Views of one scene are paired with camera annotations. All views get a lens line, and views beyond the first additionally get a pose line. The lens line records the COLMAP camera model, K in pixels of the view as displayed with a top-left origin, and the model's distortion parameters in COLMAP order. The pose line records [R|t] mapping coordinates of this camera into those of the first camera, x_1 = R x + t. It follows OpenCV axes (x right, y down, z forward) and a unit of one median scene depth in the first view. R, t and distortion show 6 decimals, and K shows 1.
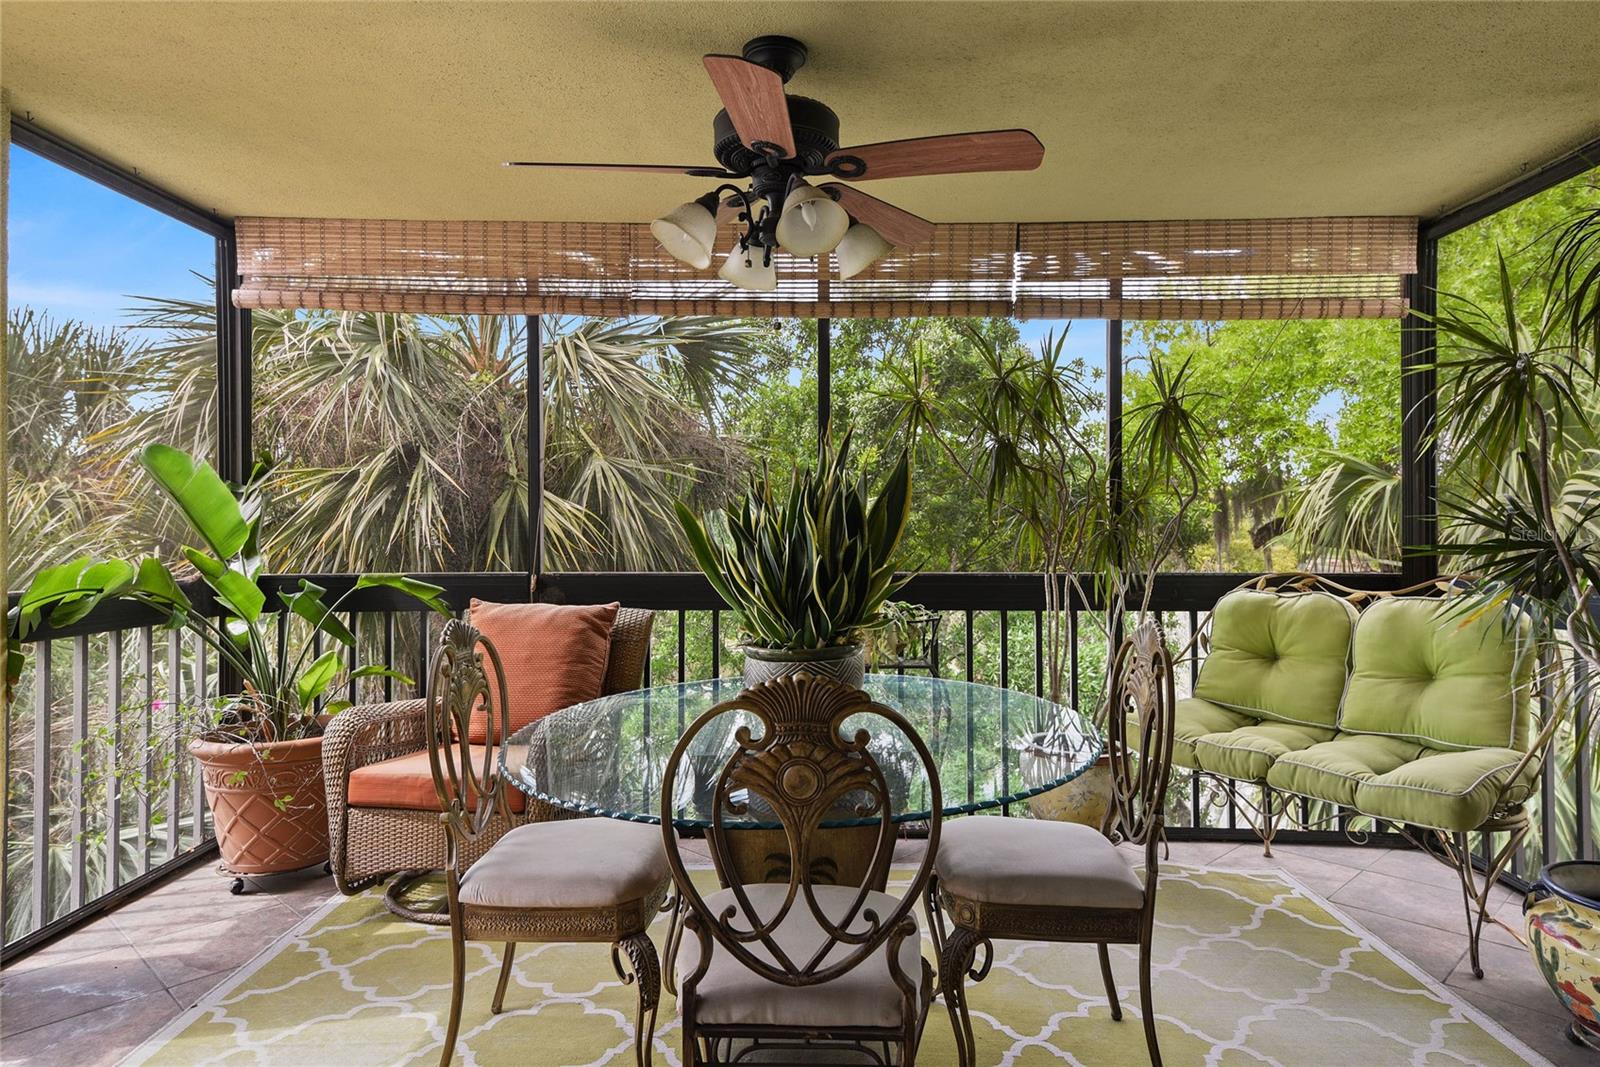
lens RADIAL K [[960.3, 0, 806.9], [0, 960.3, 516.6], [0, 0, 1]] dist [0.027581, -0.004117]
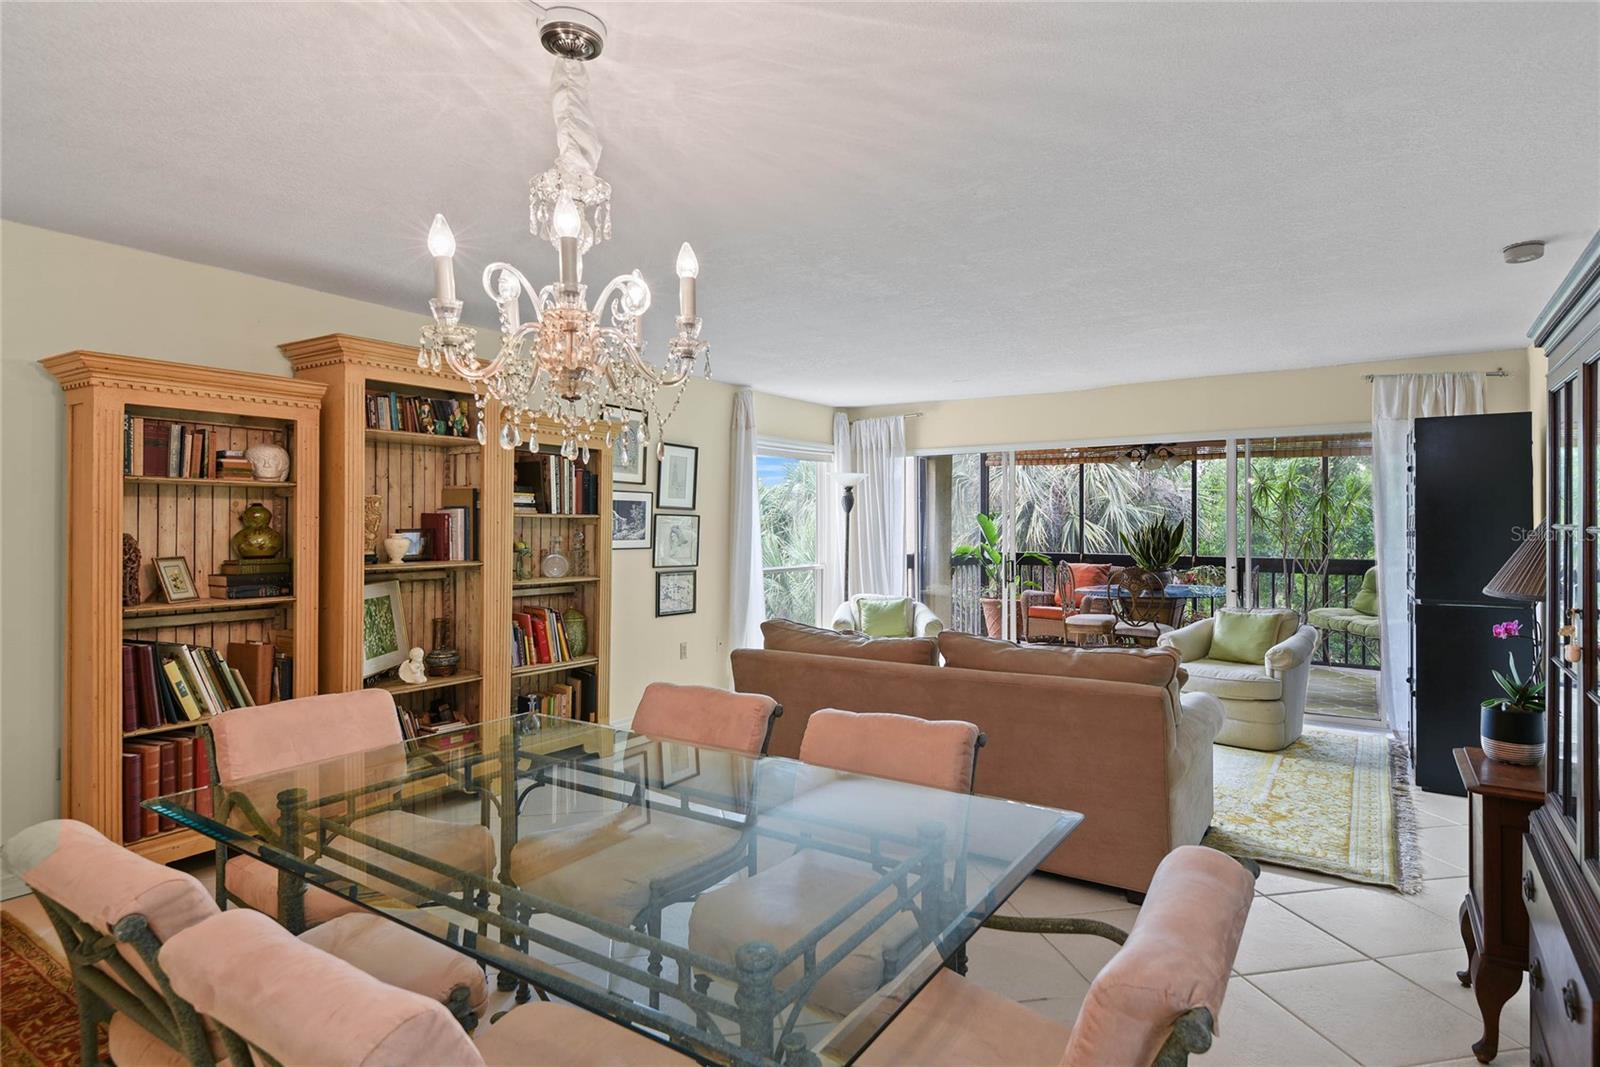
lens RADIAL K [[825.8, 0, 801.4], [0, 825.8, 525.4], [0, 0, 1]] dist [0.014550, -0.008986]
pose [[0.823905, 0.002733, -0.566722, 0.438475], [-0.001990, 0.999996, 0.001929, -0.029177], [0.566725, -0.000461, 0.823907, -1.559968]]
